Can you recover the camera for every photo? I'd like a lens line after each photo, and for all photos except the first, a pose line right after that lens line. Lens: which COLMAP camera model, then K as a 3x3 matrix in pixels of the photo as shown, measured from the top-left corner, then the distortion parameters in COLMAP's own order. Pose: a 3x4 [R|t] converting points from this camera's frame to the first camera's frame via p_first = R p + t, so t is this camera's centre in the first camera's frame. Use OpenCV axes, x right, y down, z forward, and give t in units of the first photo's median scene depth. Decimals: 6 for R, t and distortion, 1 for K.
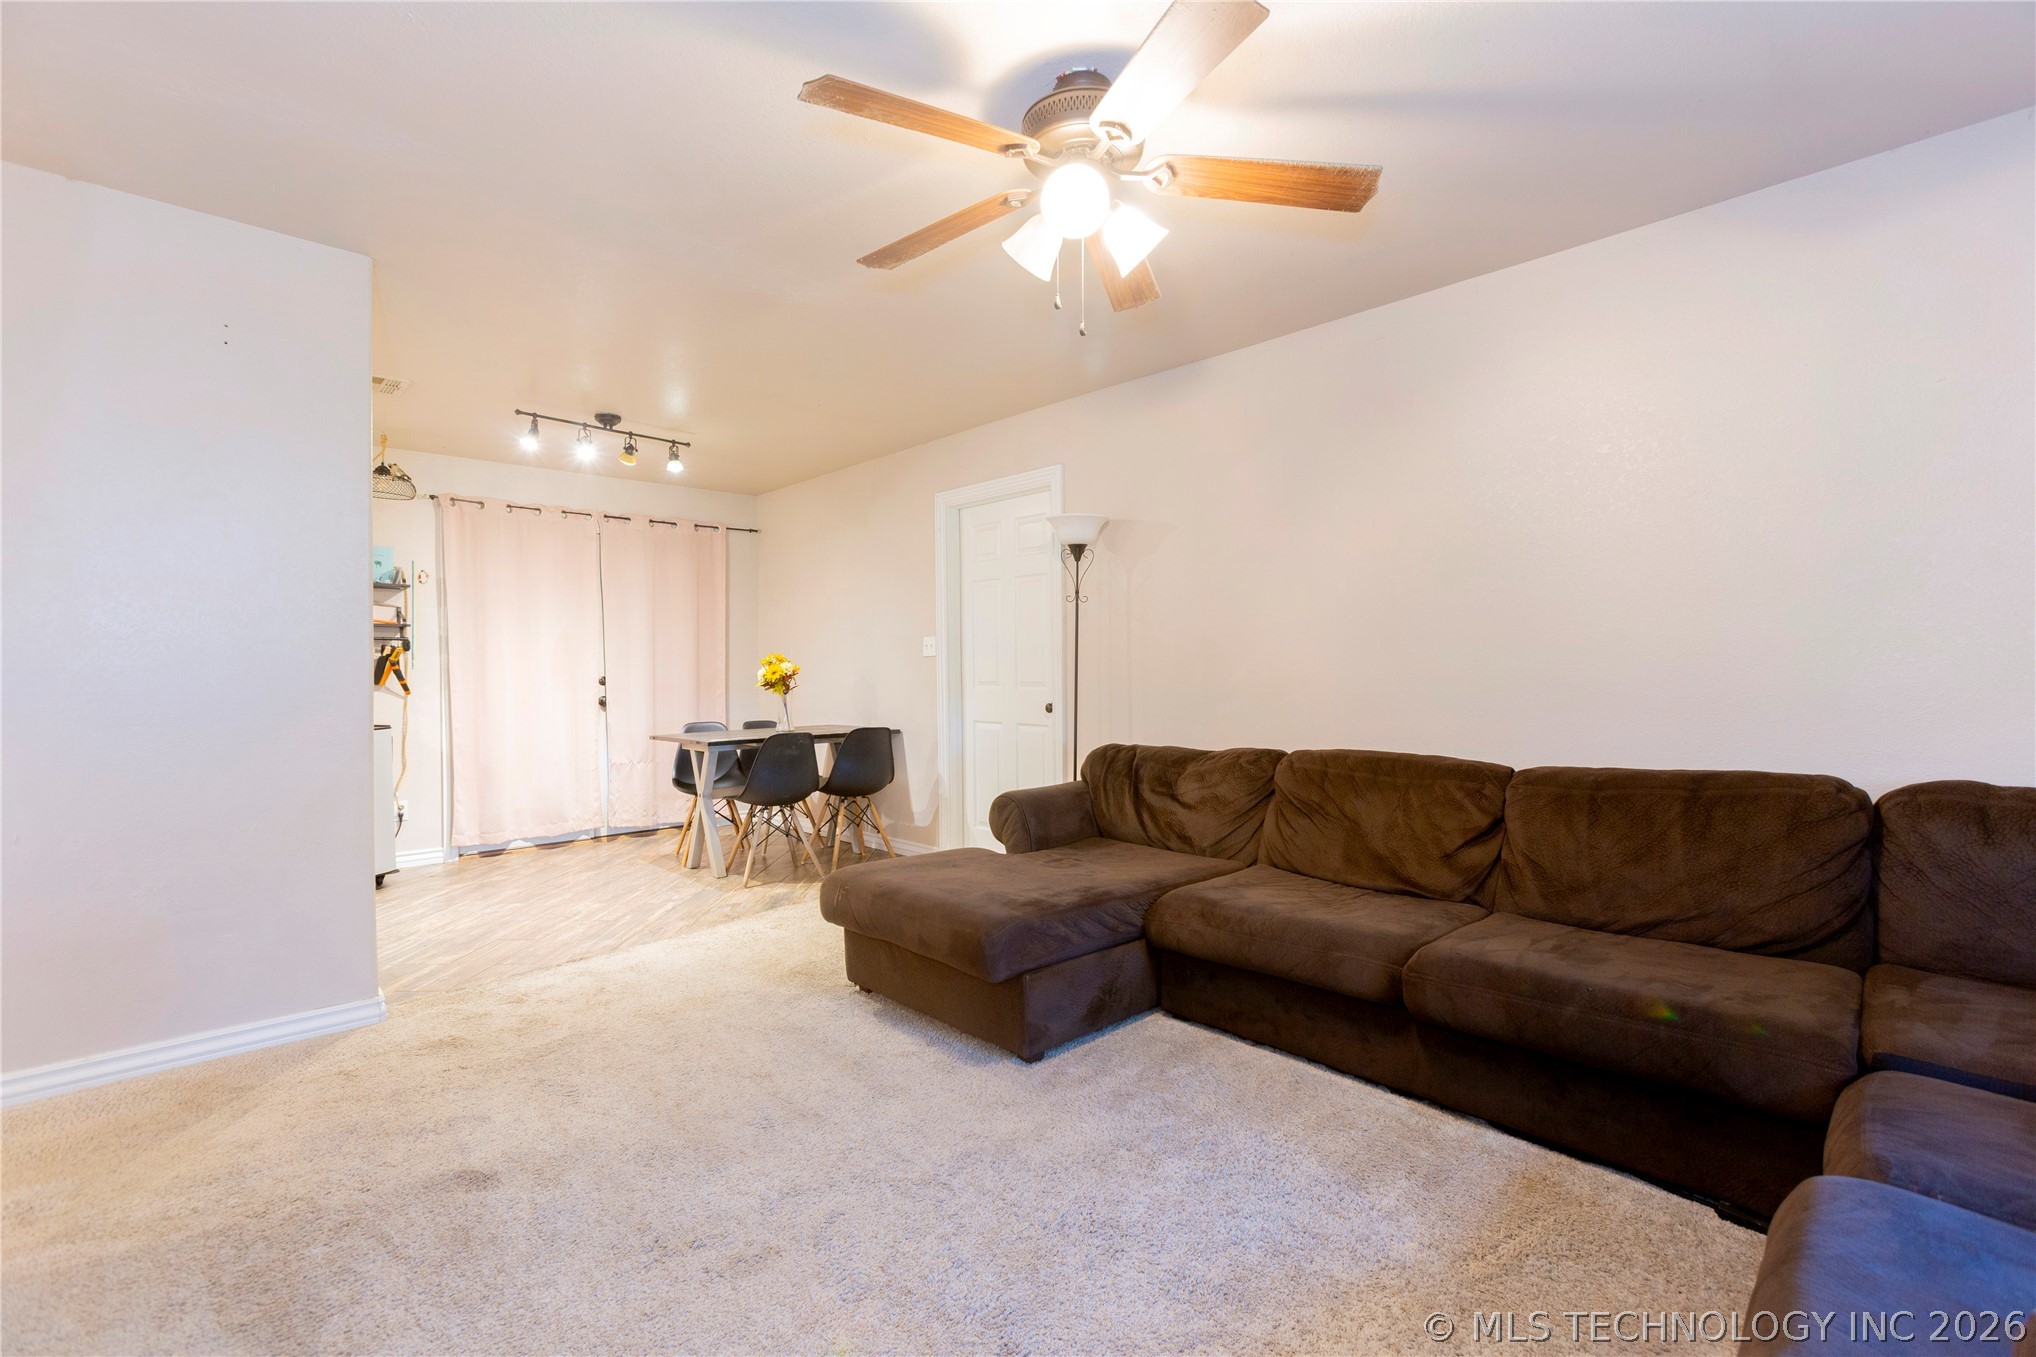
lens RADIAL K [[897.6, 0, 1015.4], [0, 897.6, 674.7], [0, 0, 1]] dist [-0.012954, 0.014948]
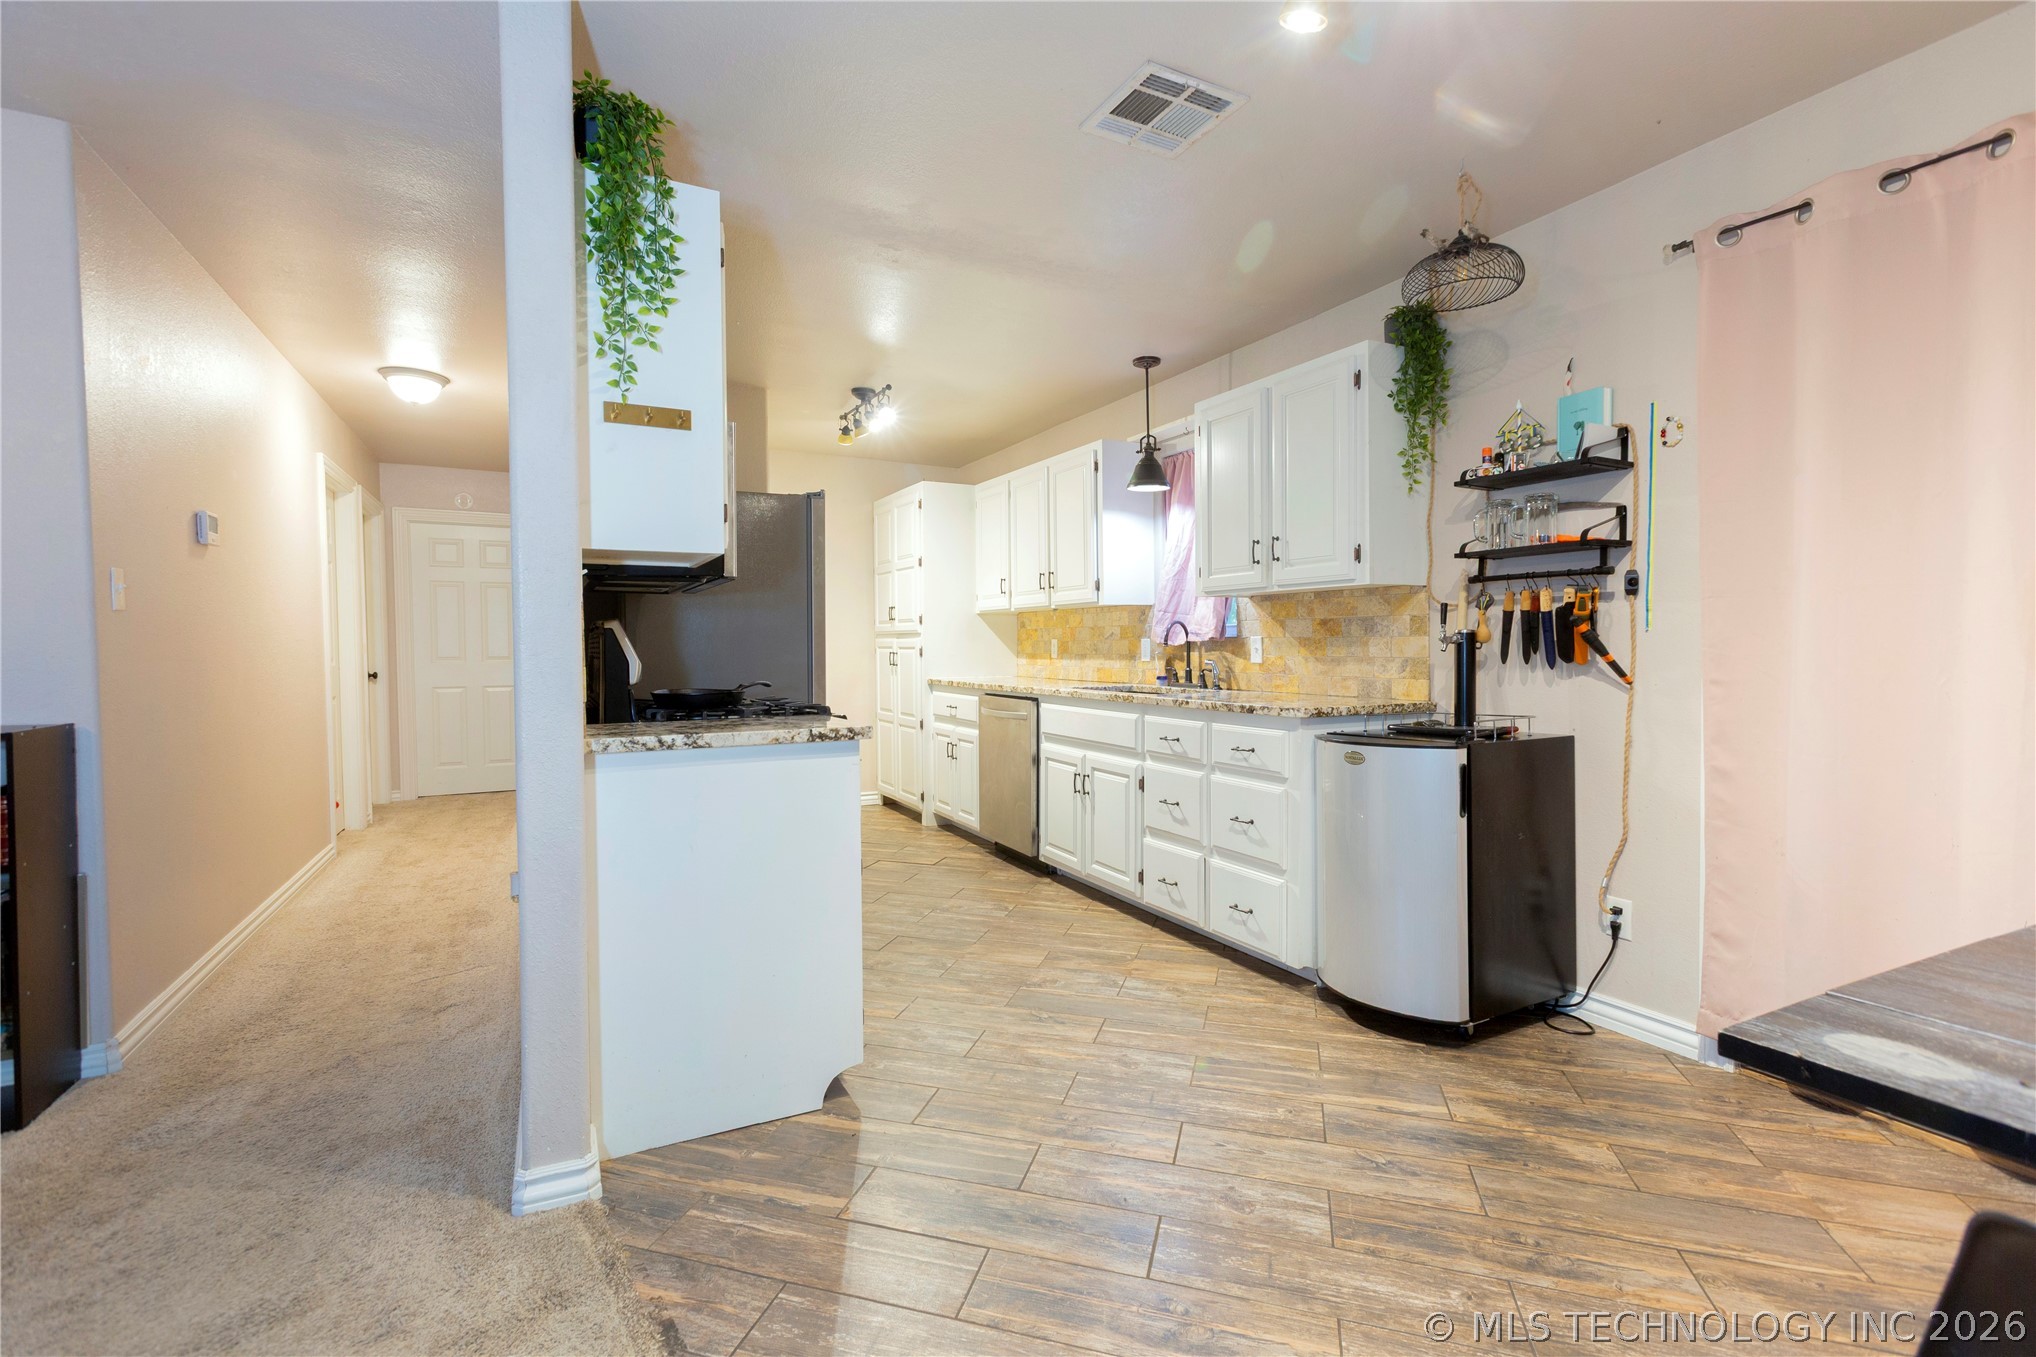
lens RADIAL K [[899.2, 0, 1018.2], [0, 899.2, 673.2], [0, 0, 1]] dist [-0.002050, 0.000280]
pose [[-0.277156, 0.037071, -0.960110, -0.166938], [0.003955, 0.999291, 0.037442, -0.004775], [0.960817, 0.006580, -0.277106, 1.129093]]
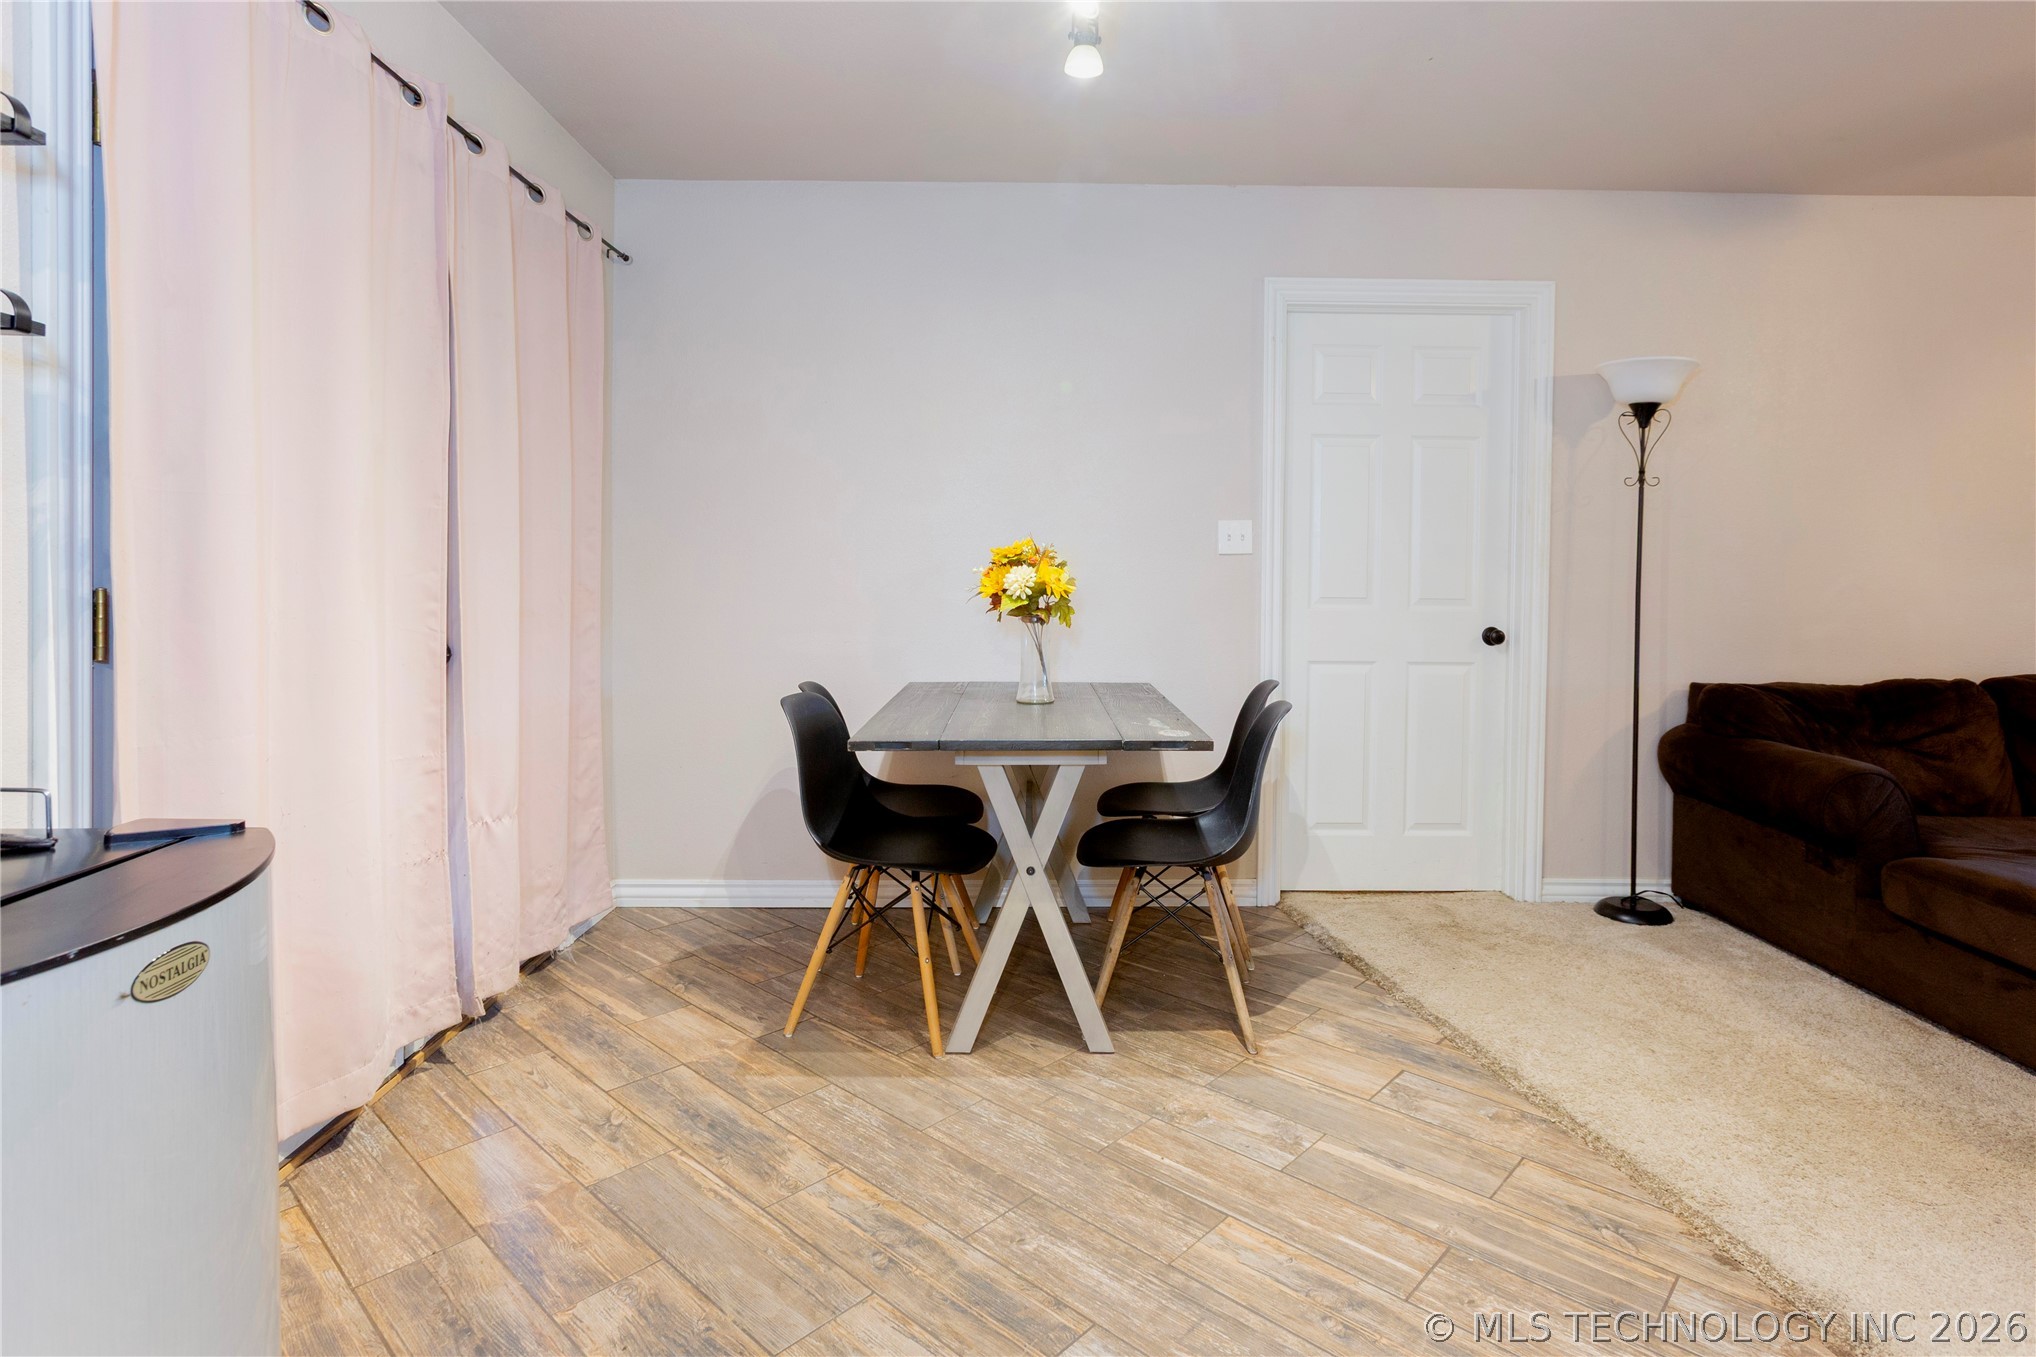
lens RADIAL K [[1022.4, 0, 1038.5], [0, 1022.4, 594.8], [0, 0, 1]] dist [-0.003051, 0.010947]
pose [[0.676531, 0.001516, 0.736413, -0.939603], [-0.008681, 0.999945, 0.005917, 0.004505], [-0.736363, -0.010396, 0.676507, 0.902756]]
